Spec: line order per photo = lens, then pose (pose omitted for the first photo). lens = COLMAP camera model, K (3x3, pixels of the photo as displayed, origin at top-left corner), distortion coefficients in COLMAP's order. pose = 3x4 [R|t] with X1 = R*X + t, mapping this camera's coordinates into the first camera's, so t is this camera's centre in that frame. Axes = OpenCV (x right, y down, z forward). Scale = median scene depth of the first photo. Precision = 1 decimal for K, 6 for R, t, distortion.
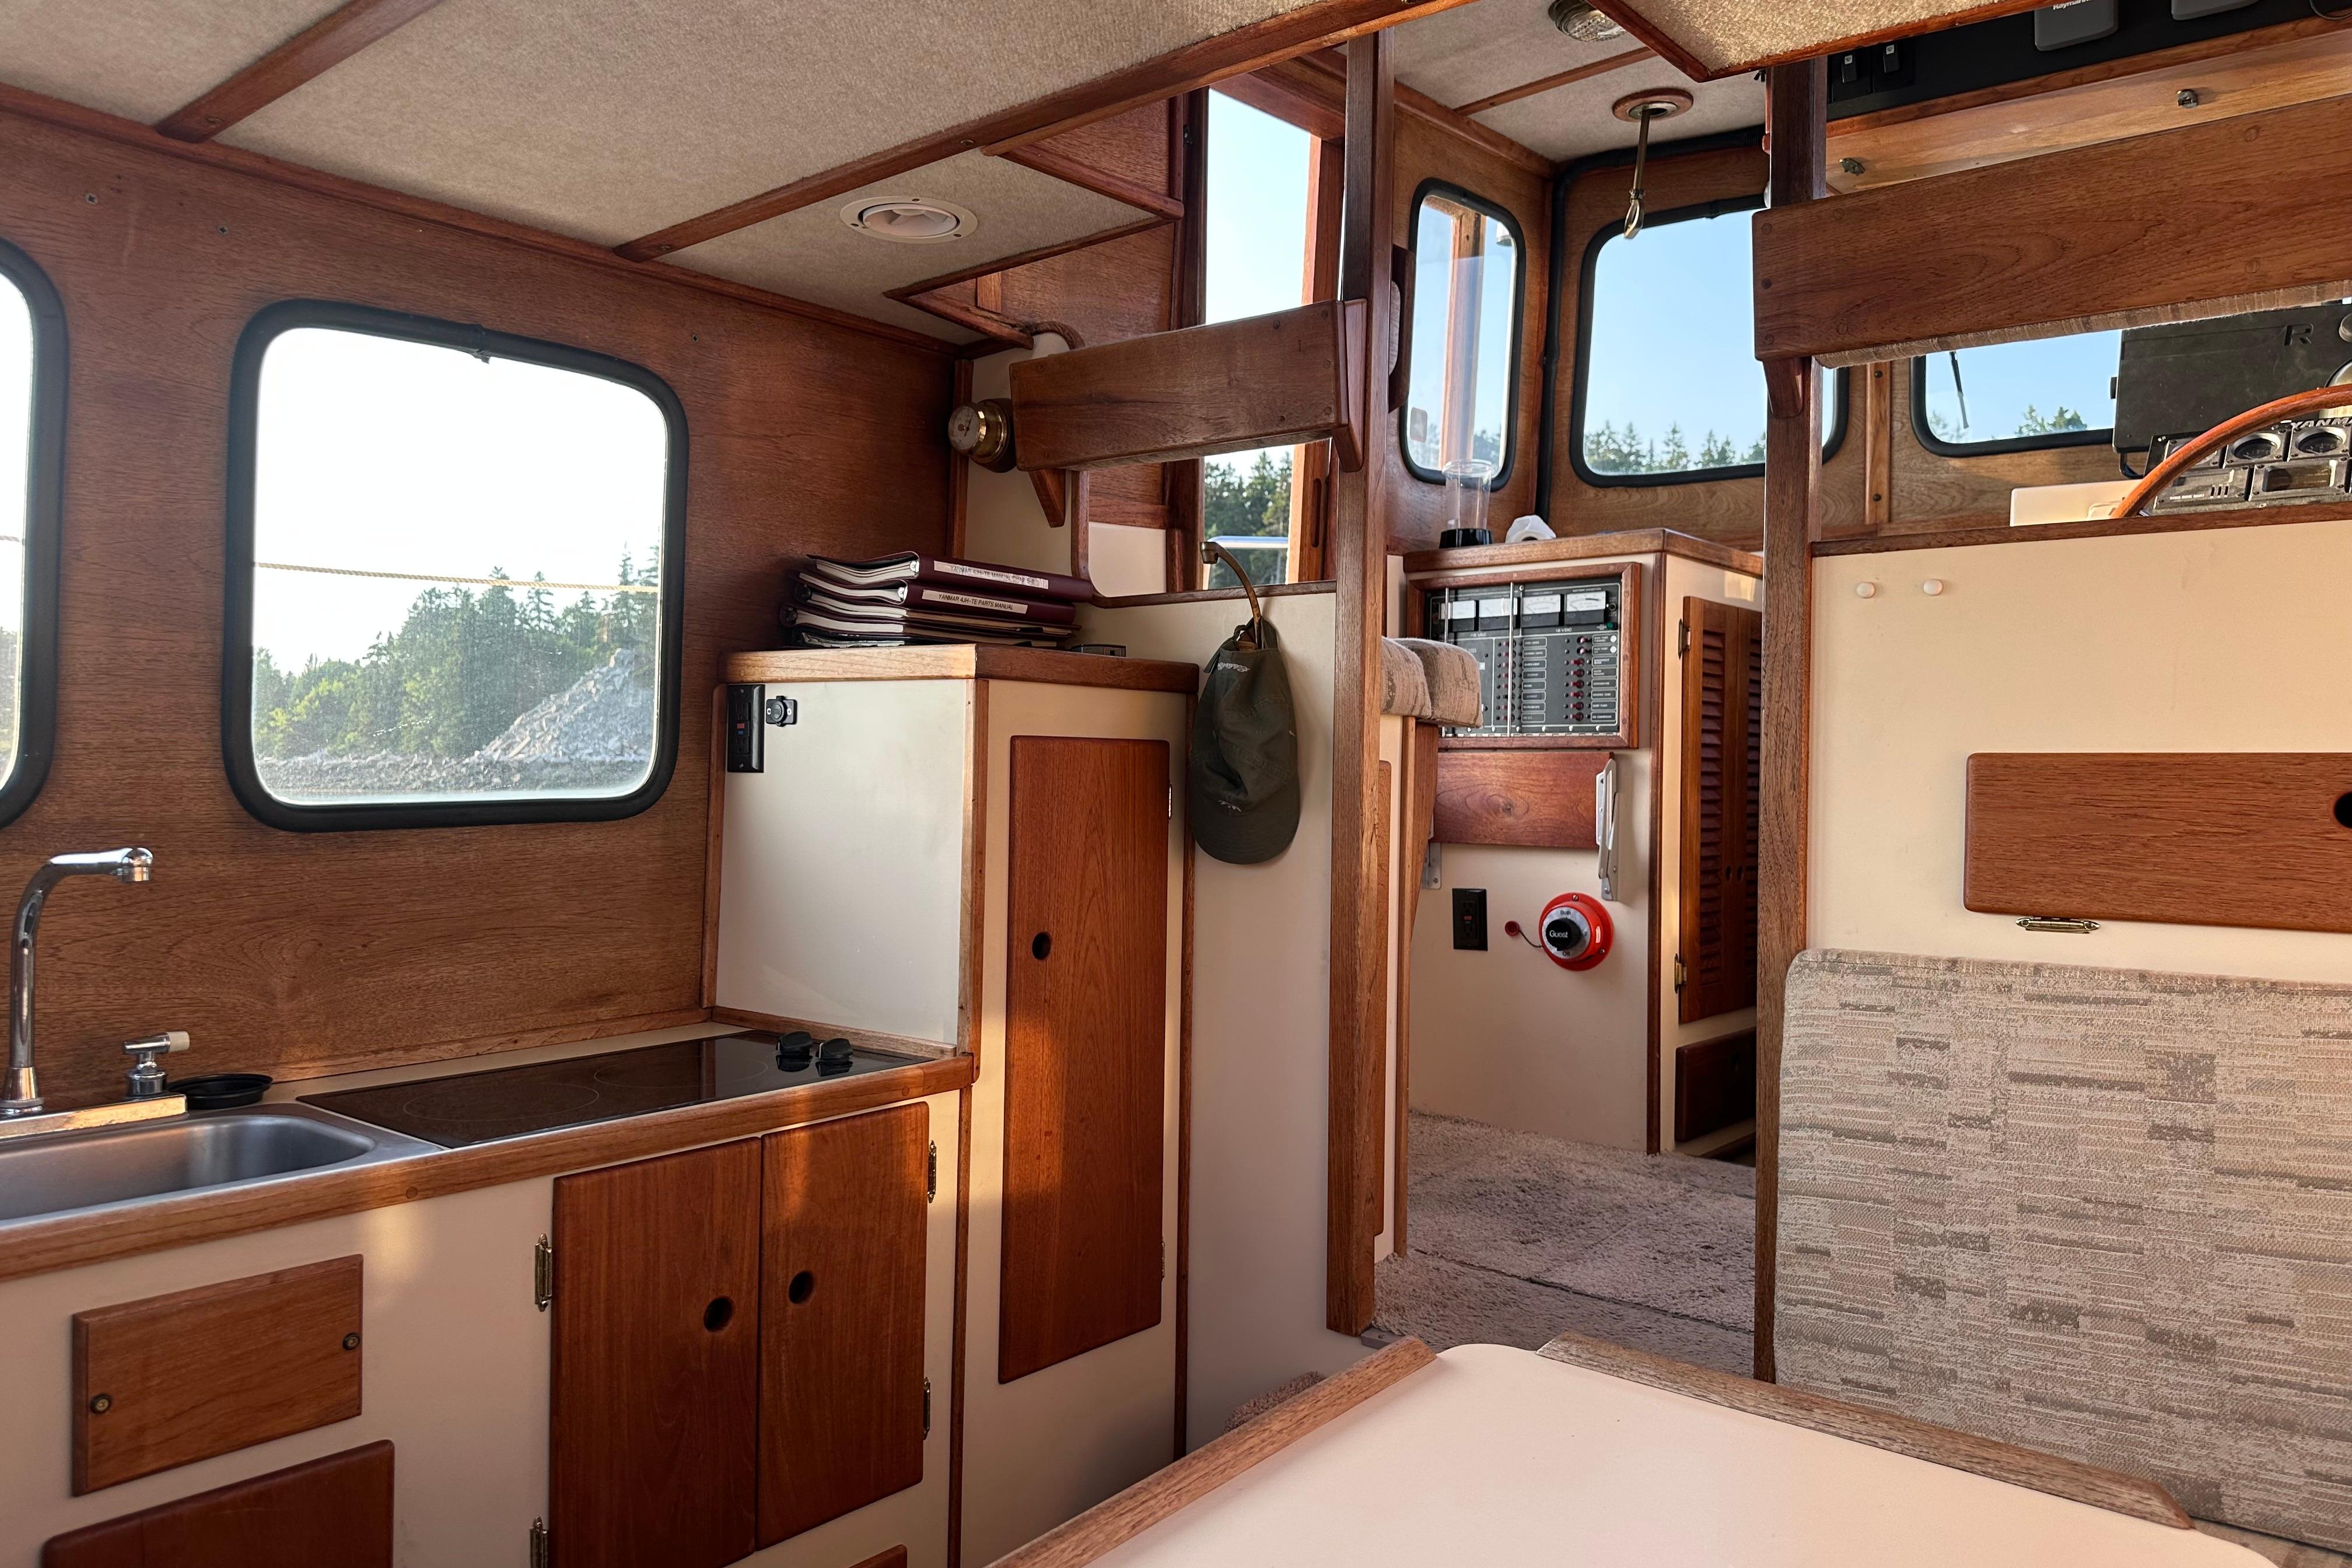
lens RADIAL K [[1676.9, 0, 1186.4], [0, 1676.9, 780.6], [0, 0, 1]] dist [0.006614, -0.024680]
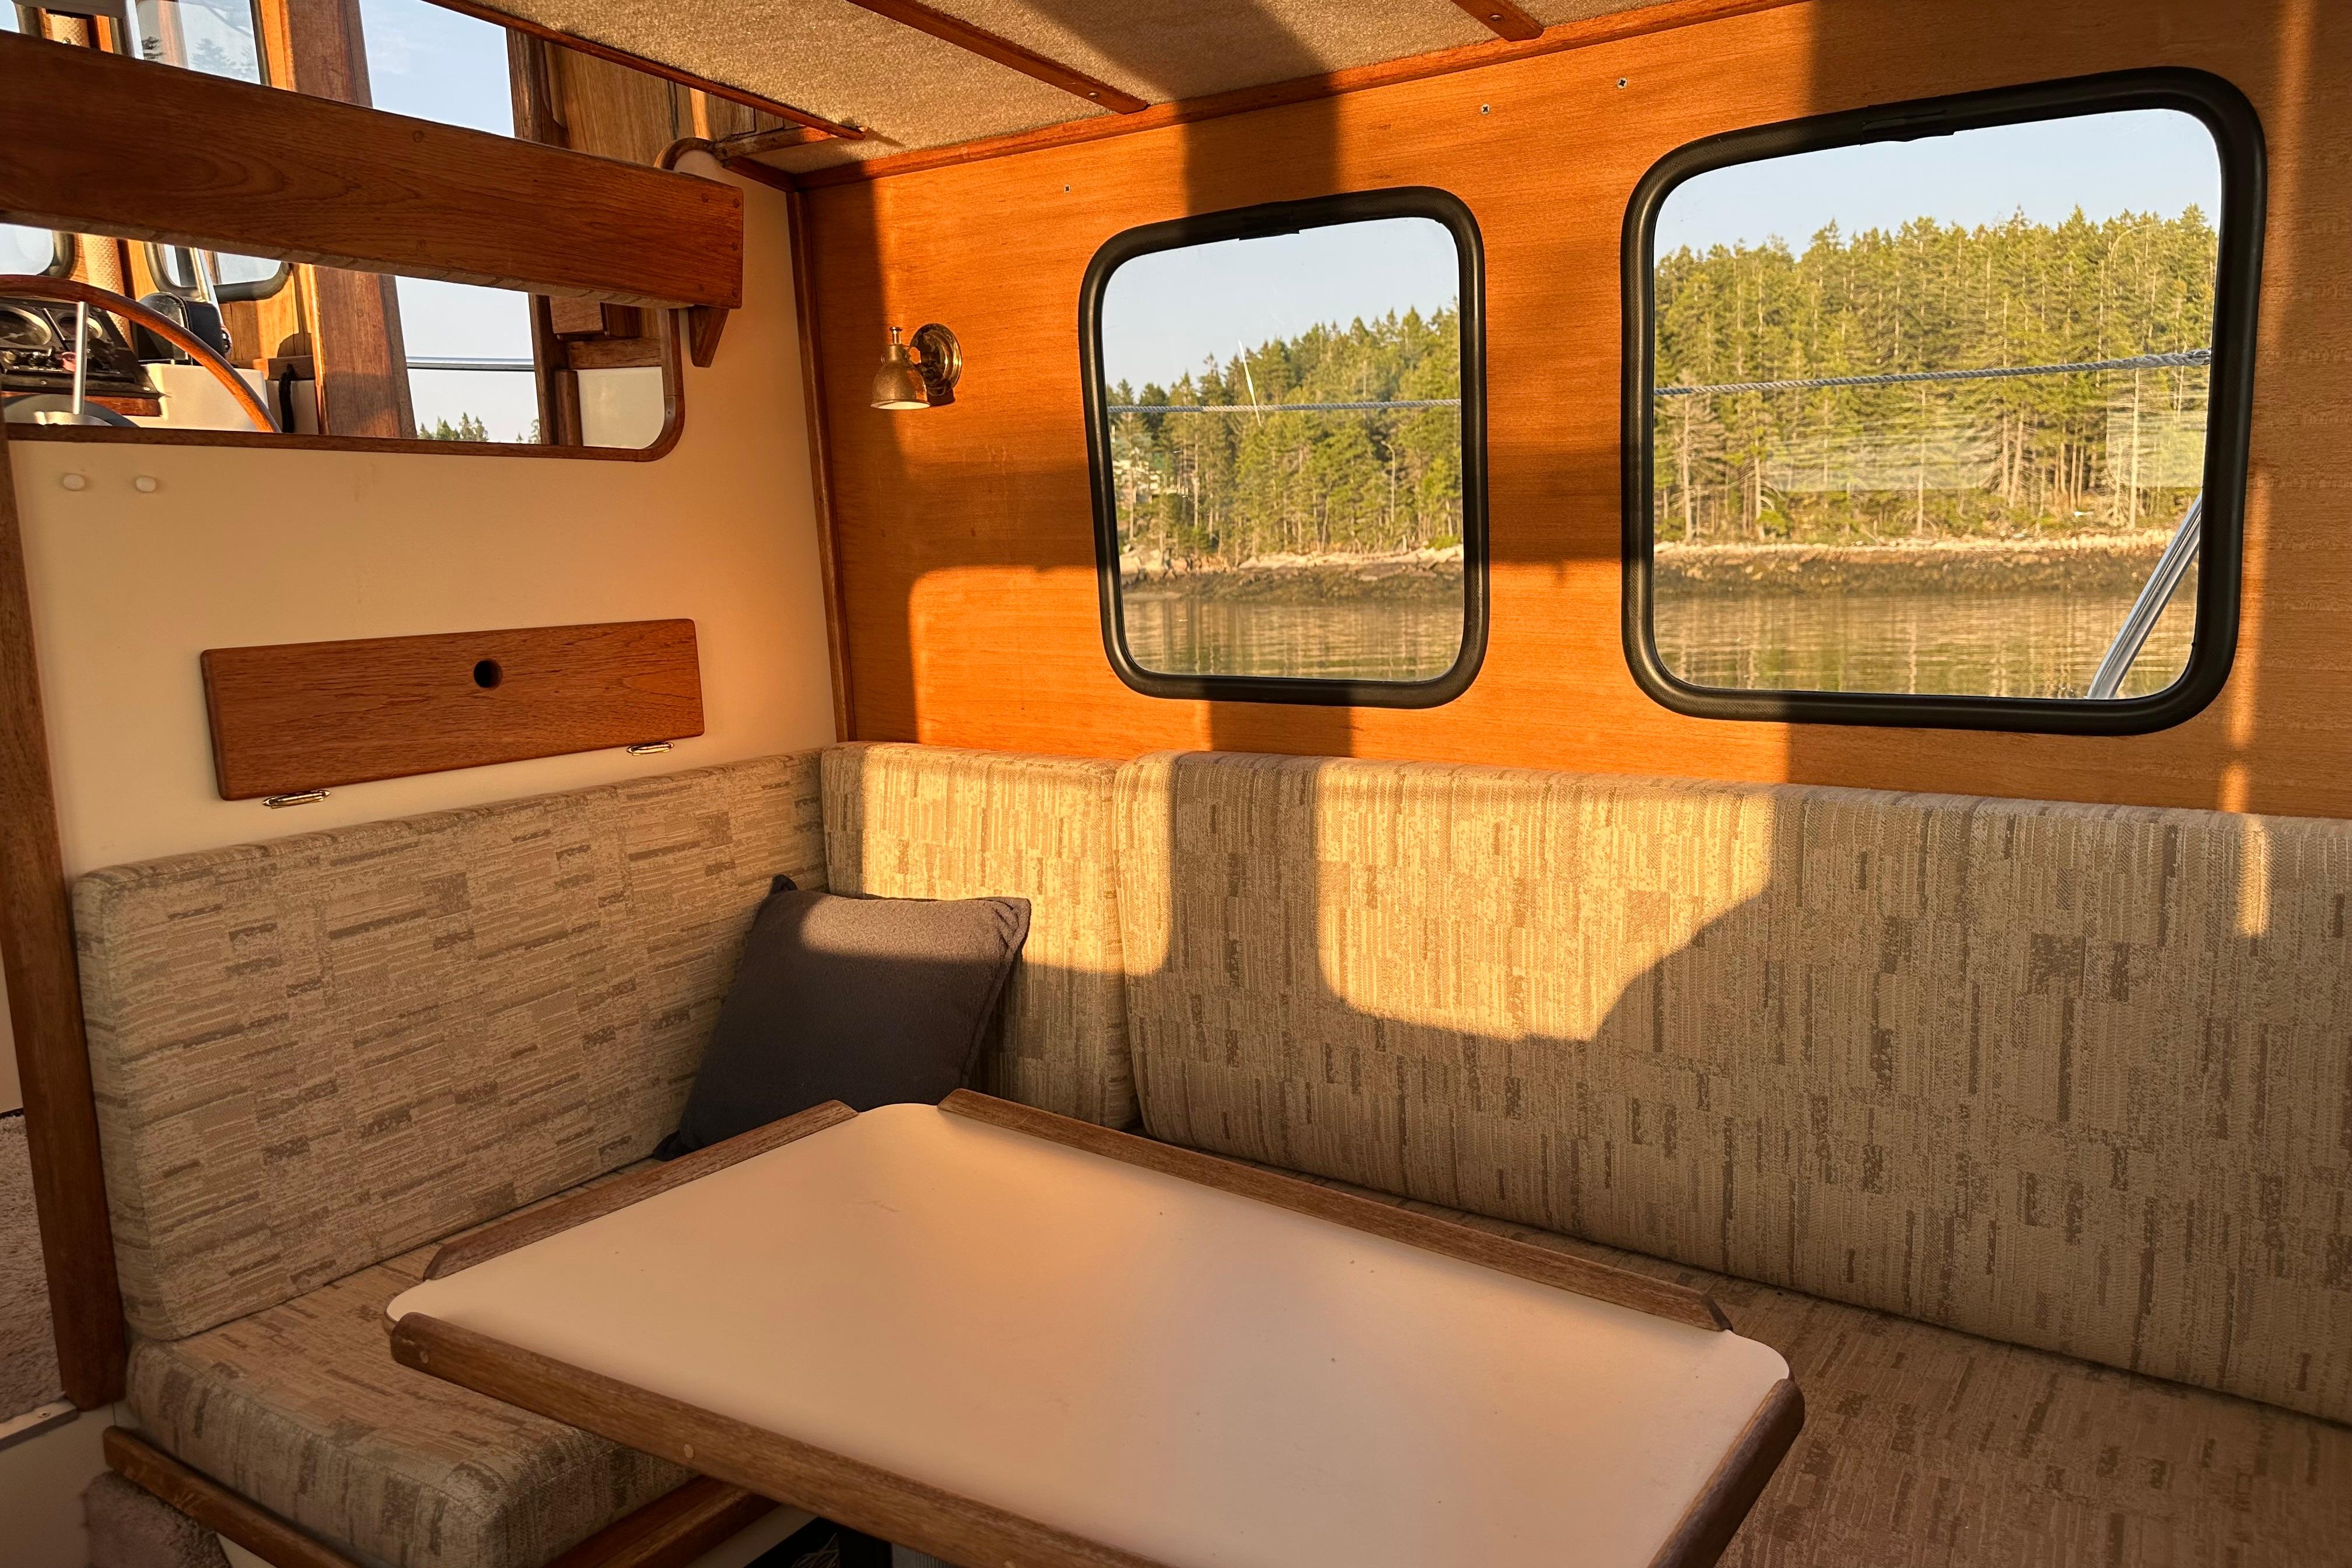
lens RADIAL K [[1676.9, 0, 1178.5], [0, 1676.9, 795.4], [0, 0, 1]] dist [0.006614, -0.024680]
pose [[-0.117150, -0.153421, 0.981192, -0.663696], [0.031013, 0.986948, 0.158024, -0.076706], [-0.992630, 0.048942, -0.110863, 0.552574]]
